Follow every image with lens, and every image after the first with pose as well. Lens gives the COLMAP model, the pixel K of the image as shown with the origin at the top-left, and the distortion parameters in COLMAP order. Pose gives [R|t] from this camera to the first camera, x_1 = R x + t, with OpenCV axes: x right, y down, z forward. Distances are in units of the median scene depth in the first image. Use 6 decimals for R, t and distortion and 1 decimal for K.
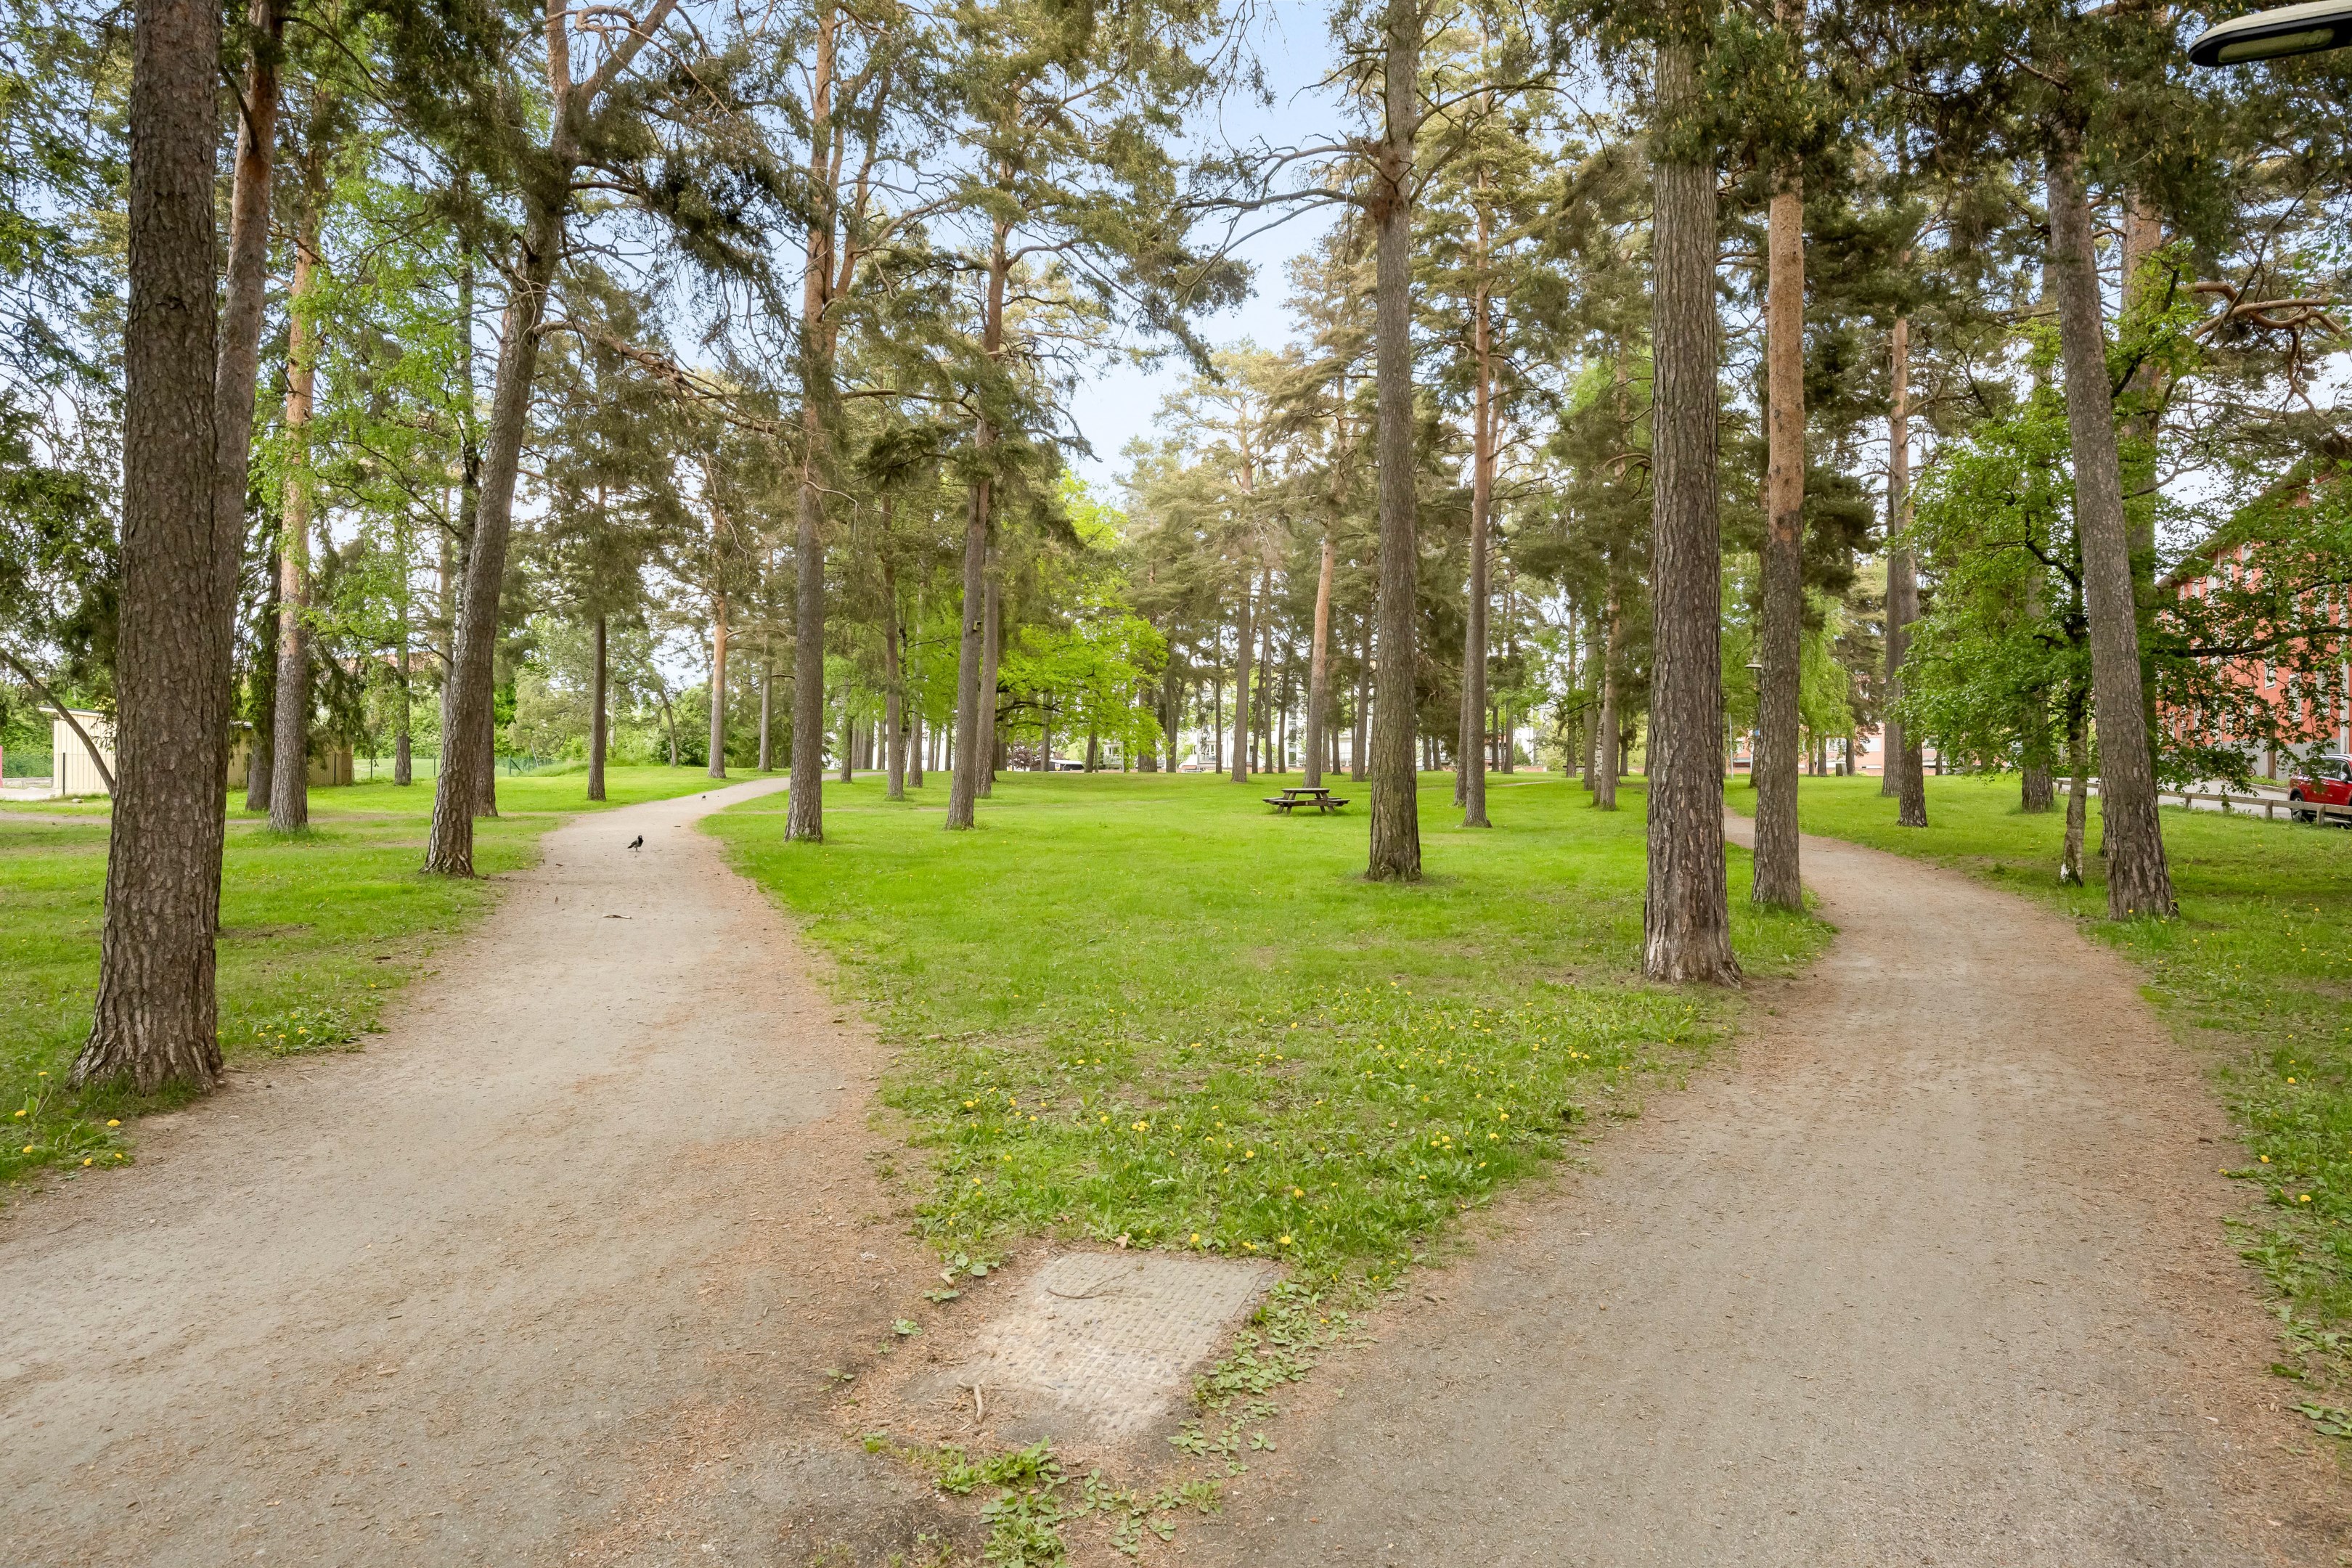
lens RADIAL K [[1374.5, 0, 1172.1], [0, 1374.5, 776.8], [0, 0, 1]] dist [-0.004939, -0.001286]
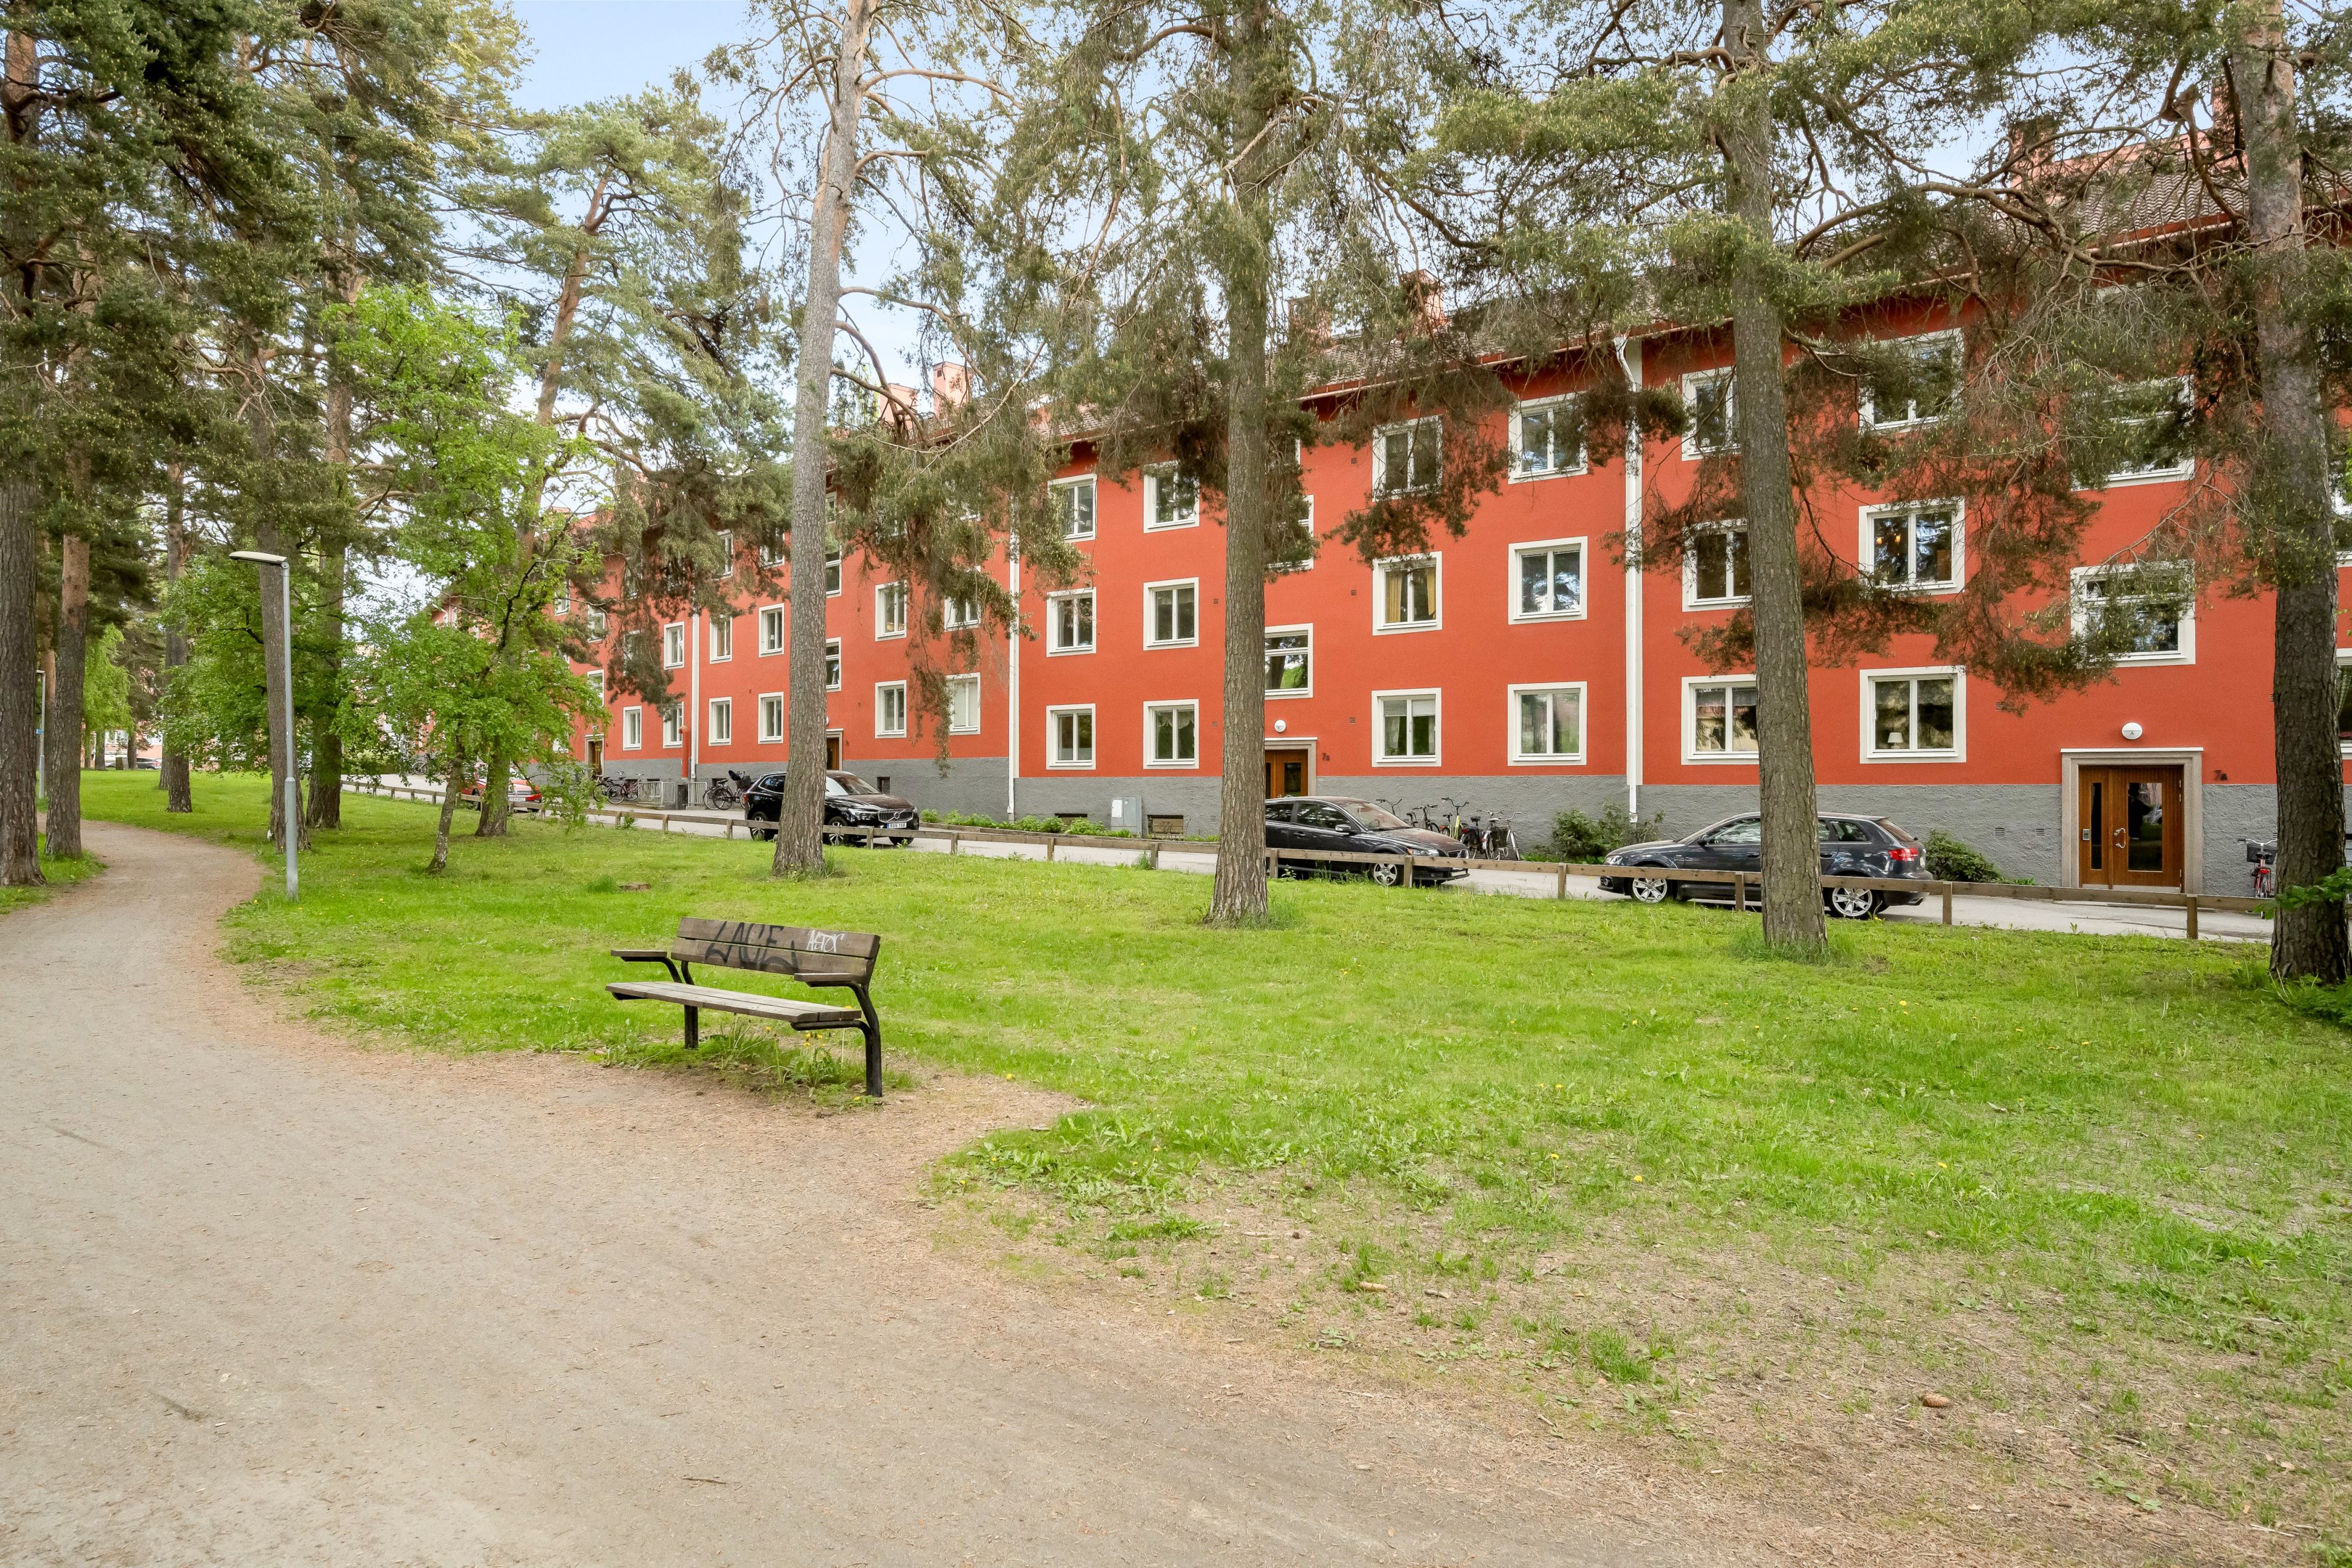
lens RADIAL K [[1374.5, 0, 1171.7], [0, 1374.5, 772.4], [0, 0, 1]] dist [-0.004939, -0.001286]
pose [[0.448176, 0.011521, 0.893871, -0.130854], [-0.012213, 0.999903, -0.006764, -0.002538], [-0.893862, -0.007886, 0.448273, -0.277906]]
